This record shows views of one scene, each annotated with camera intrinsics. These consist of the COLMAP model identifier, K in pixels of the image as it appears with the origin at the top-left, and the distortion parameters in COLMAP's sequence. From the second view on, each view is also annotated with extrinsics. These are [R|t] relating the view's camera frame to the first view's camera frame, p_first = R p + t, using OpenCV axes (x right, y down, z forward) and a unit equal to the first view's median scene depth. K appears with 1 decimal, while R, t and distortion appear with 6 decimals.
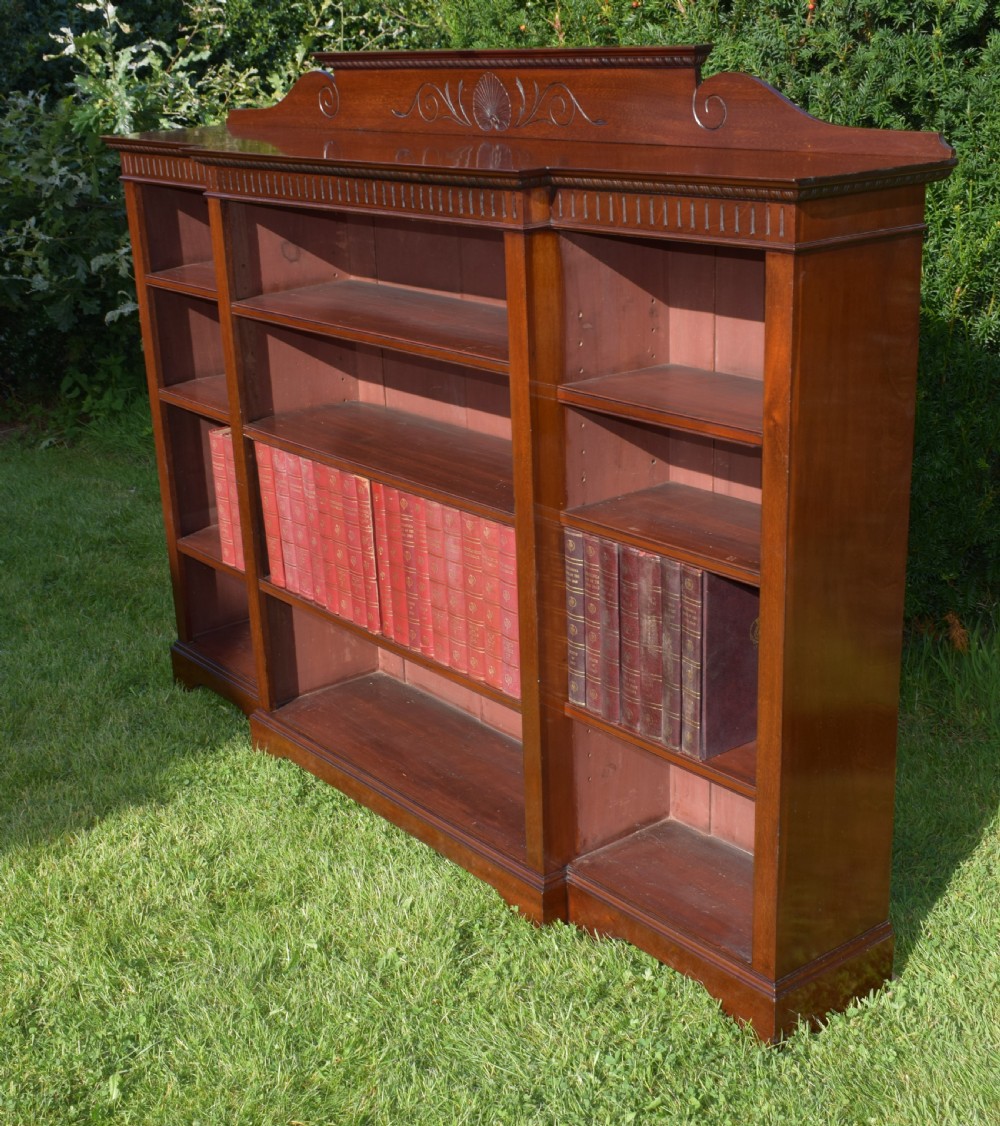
lens RADIAL K [[1548.7, 0, 493.8], [0, 1548.7, 567.7], [0, 0, 1]] dist [-0.017883, 0.000000]
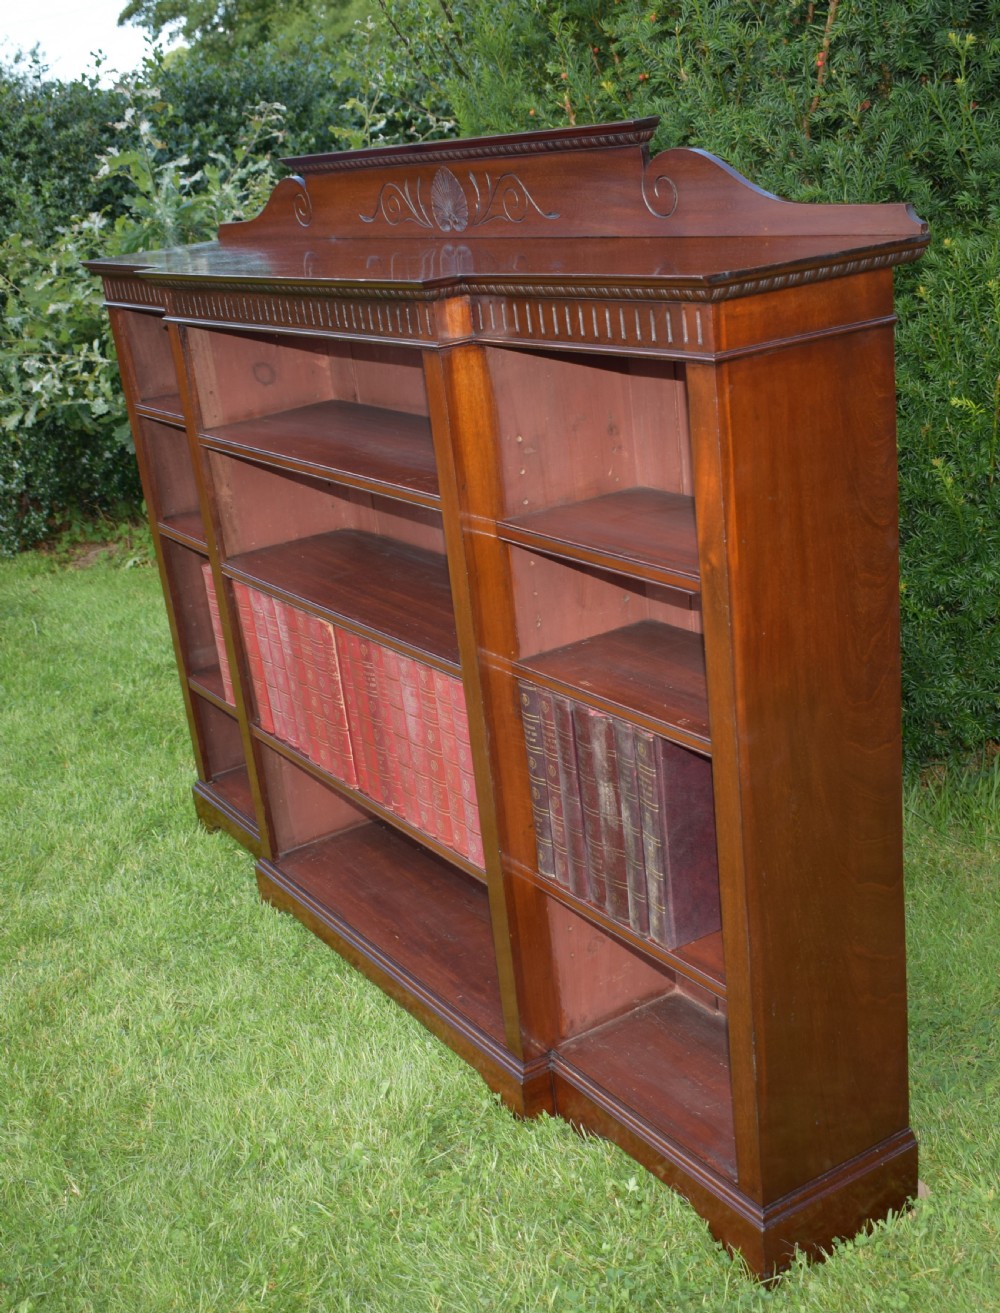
lens RADIAL K [[1504.8, 0, 464.9], [0, 1504.8, 658.2], [0, 0, 1]] dist [-0.016159, 0.000000]
pose [[0.990839, -0.031693, -0.131278, 0.110093], [0.032864, 0.999437, 0.006762, -0.038431], [0.130990, -0.011015, 0.991322, 0.126609]]
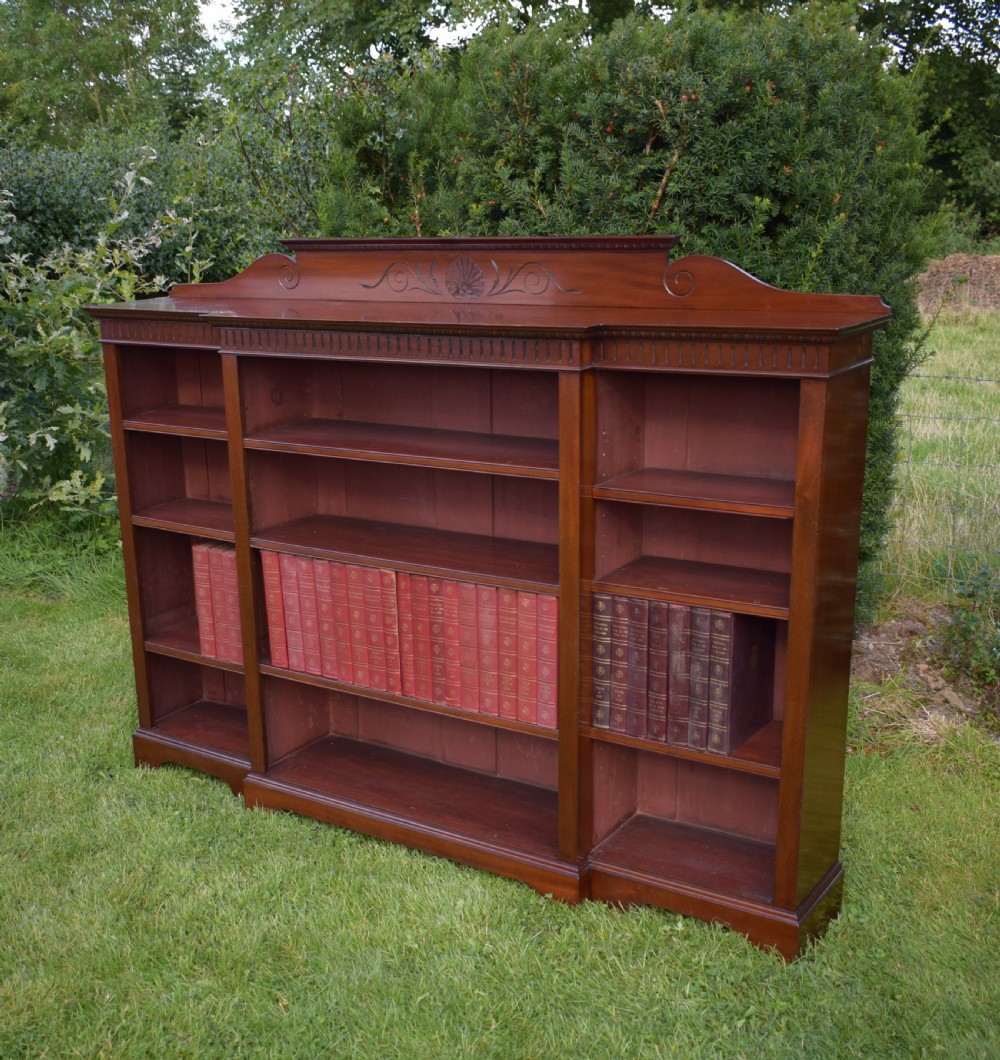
lens RADIAL K [[1310.9, 0, 415.6], [0, 1310.9, 572.9], [0, 0, 1]] dist [-0.016190, 0.000000]
pose [[0.959868, -0.067316, 0.272255, -0.345906], [0.086129, 0.994609, -0.057739, 0.007128], [-0.266901, 0.078871, 0.960491, -0.029809]]
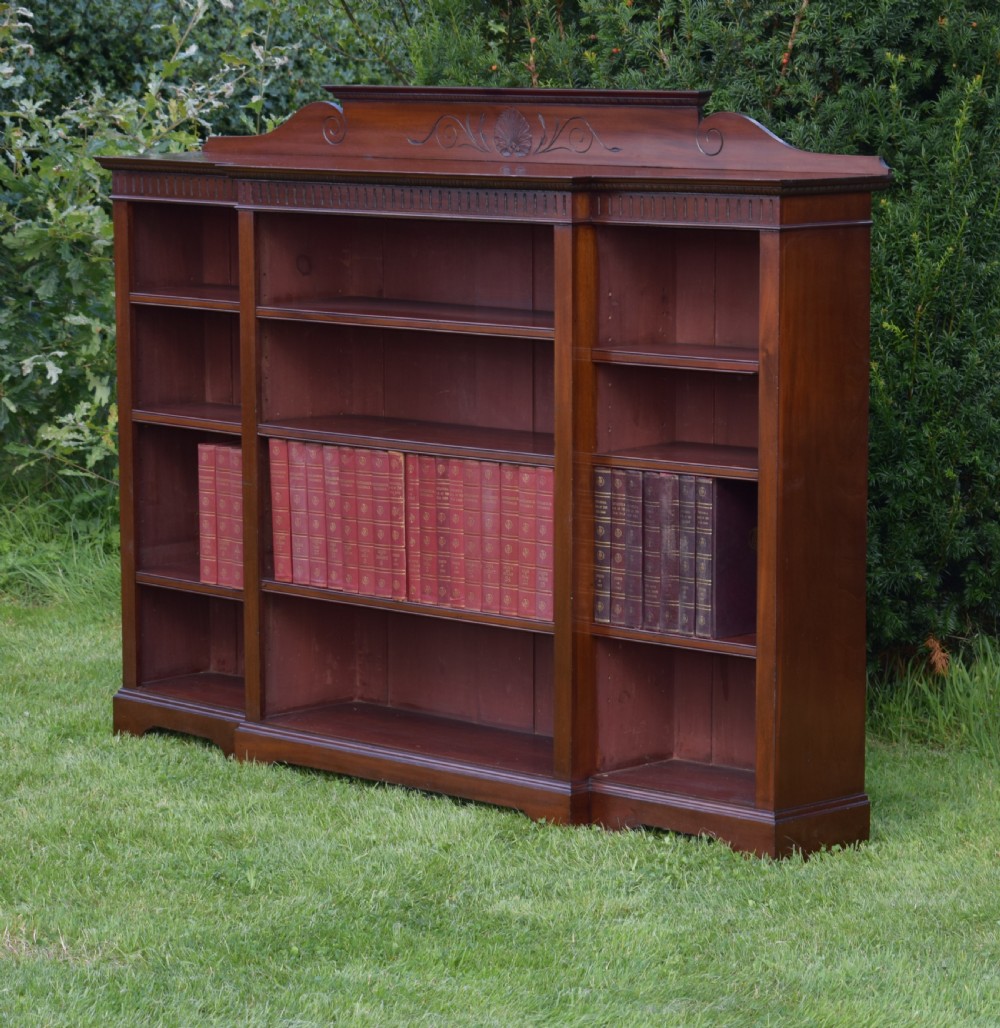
lens RADIAL K [[3609.5, 0, 500.5], [0, 3609.5, 544.2], [0, 0, 1]] dist [-0.020775, 0.000000]
pose [[0.992341, 0.019966, 0.121908, -0.318240], [0.004458, 0.980422, -0.196858, 0.505248], [-0.123451, 0.195894, 0.972823, -1.484003]]
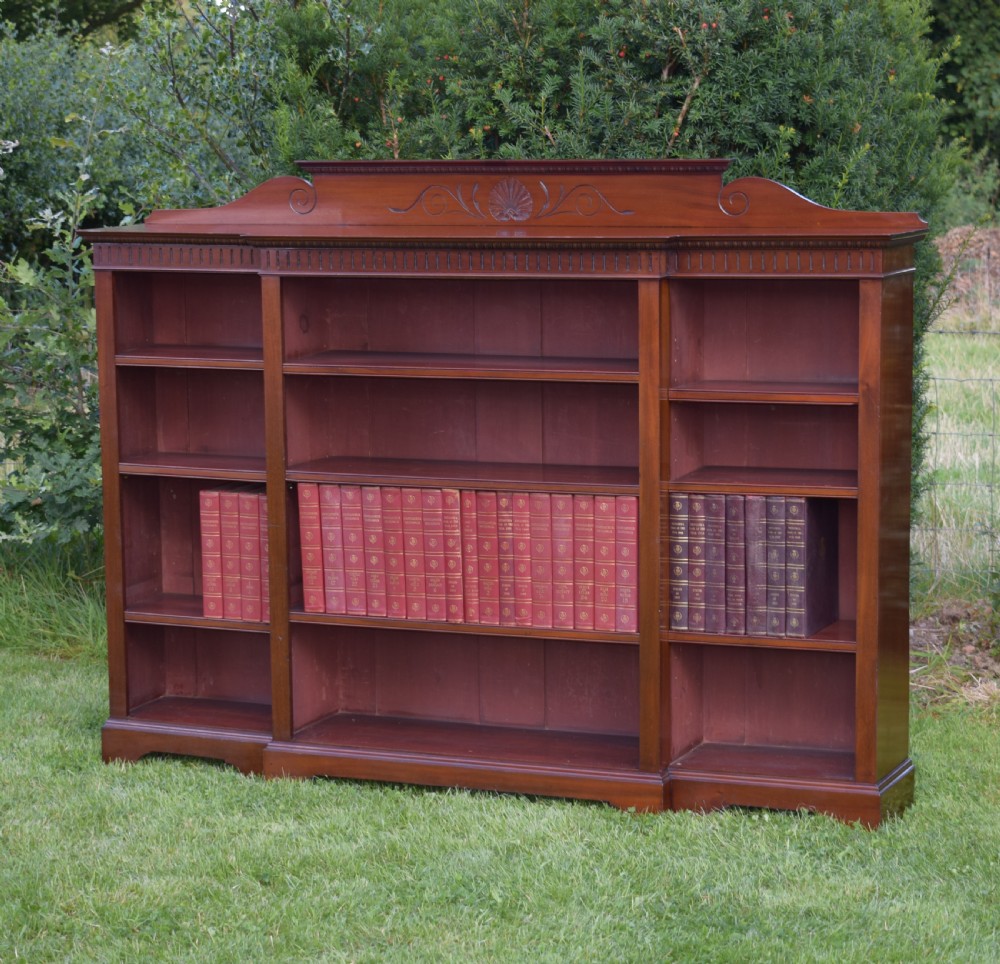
lens RADIAL K [[2634.0, 0, 499.3], [0, 2634.0, 487.6], [0, 0, 1]] dist [-0.007929, 0.000000]
pose [[0.880314, -0.037697, 0.472891, -1.019615], [0.136062, 0.975020, -0.175562, 0.306234], [-0.454460, 0.218893, 0.863453, -0.809975]]
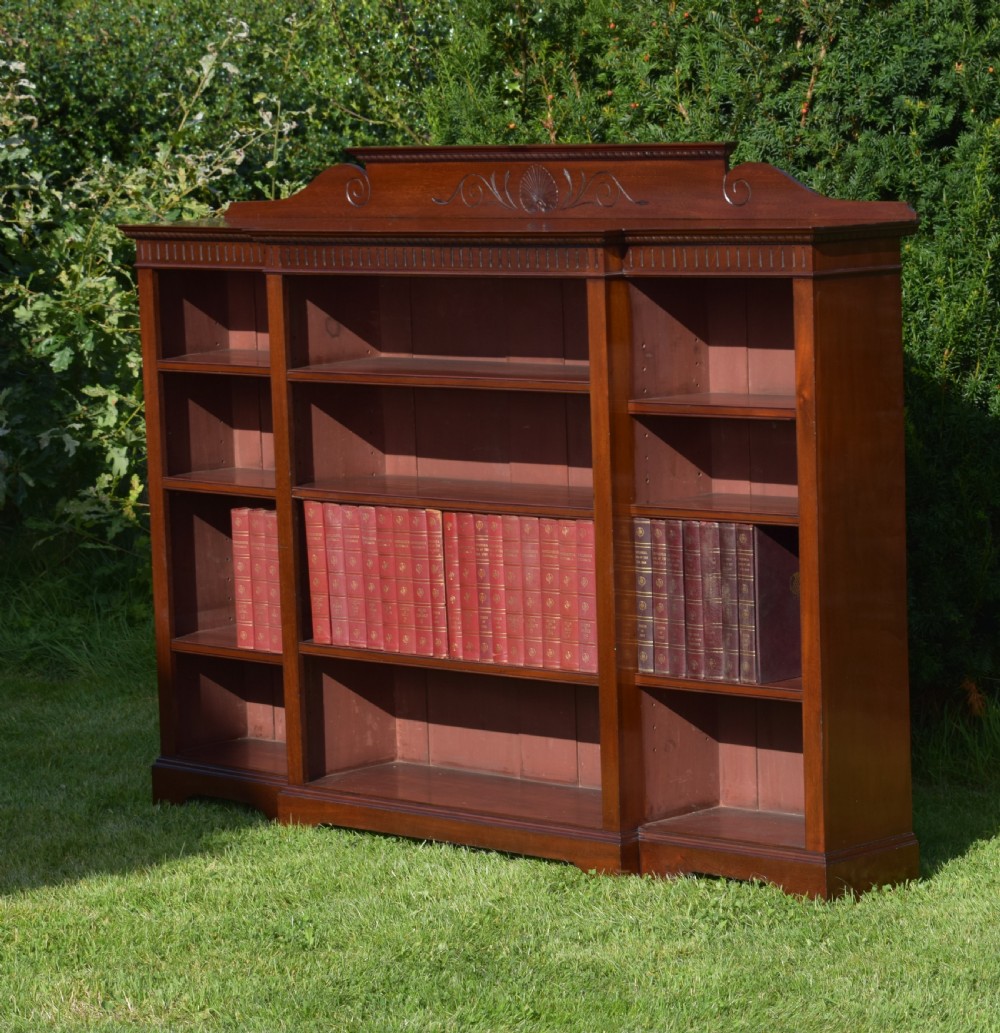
lens RADIAL K [[3701.5, 0, 602.7], [0, 3701.5, 562.8], [0, 0, 1]] dist [-0.020037, 0.000000]
pose [[0.987965, -0.009504, 0.154387, -0.368673], [0.042314, 0.976644, -0.210655, 0.533485], [-0.148779, 0.214652, 0.965292, -1.550046]]
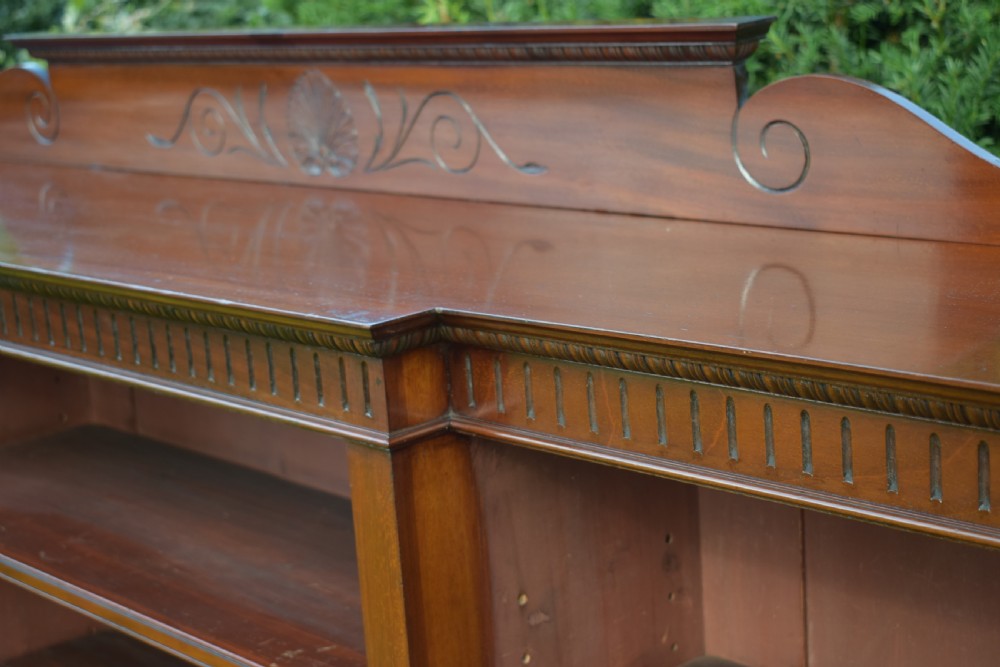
lens RADIAL K [[1711.5, 0, 500.0], [0, 1711.5, 335.5], [0, 0, 1]] dist [-0.020672, 0.000000]
pose [[0.996264, -0.044006, 0.074308, 0.012400], [0.052668, 0.991502, -0.118952, -0.149832], [-0.068442, 0.122421, 0.990116, 0.405695]]
